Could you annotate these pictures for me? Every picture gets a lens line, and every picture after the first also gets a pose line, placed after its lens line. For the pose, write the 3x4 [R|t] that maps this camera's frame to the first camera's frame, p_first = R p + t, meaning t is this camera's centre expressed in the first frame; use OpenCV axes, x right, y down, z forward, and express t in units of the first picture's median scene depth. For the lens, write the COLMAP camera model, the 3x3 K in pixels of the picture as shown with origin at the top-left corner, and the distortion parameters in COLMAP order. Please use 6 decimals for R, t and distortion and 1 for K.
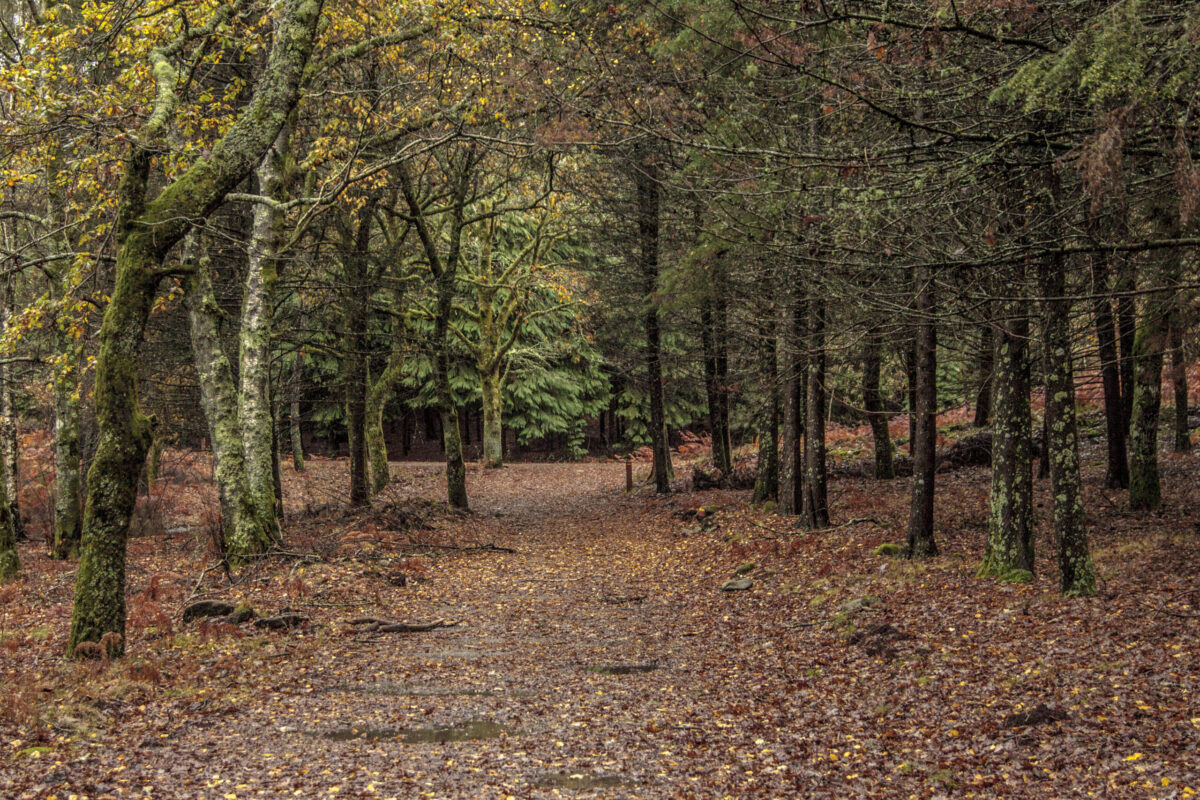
lens RADIAL K [[2238.9, 0, 600.0], [0, 2238.9, 400.0], [0, 0, 1]] dist [0.000493, -0.002120]
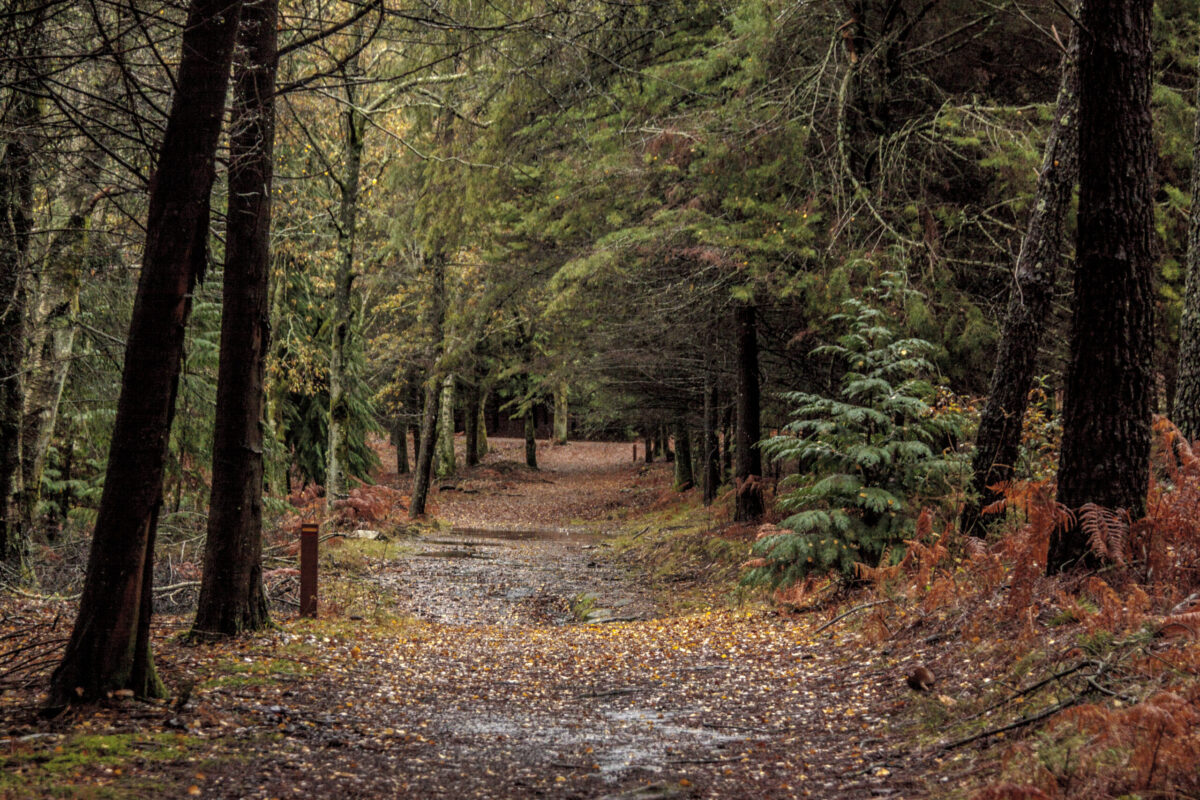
lens RADIAL K [[3234.2, 0, 600.0], [0, 3234.2, 400.0], [0, 0, 1]] dist [-0.000260, -0.003086]
pose [[0.998232, 0.035261, -0.047855, 0.088700], [-0.034447, 0.999249, 0.017735, -0.041613], [0.048444, -0.016055, 0.998697, -1.235247]]
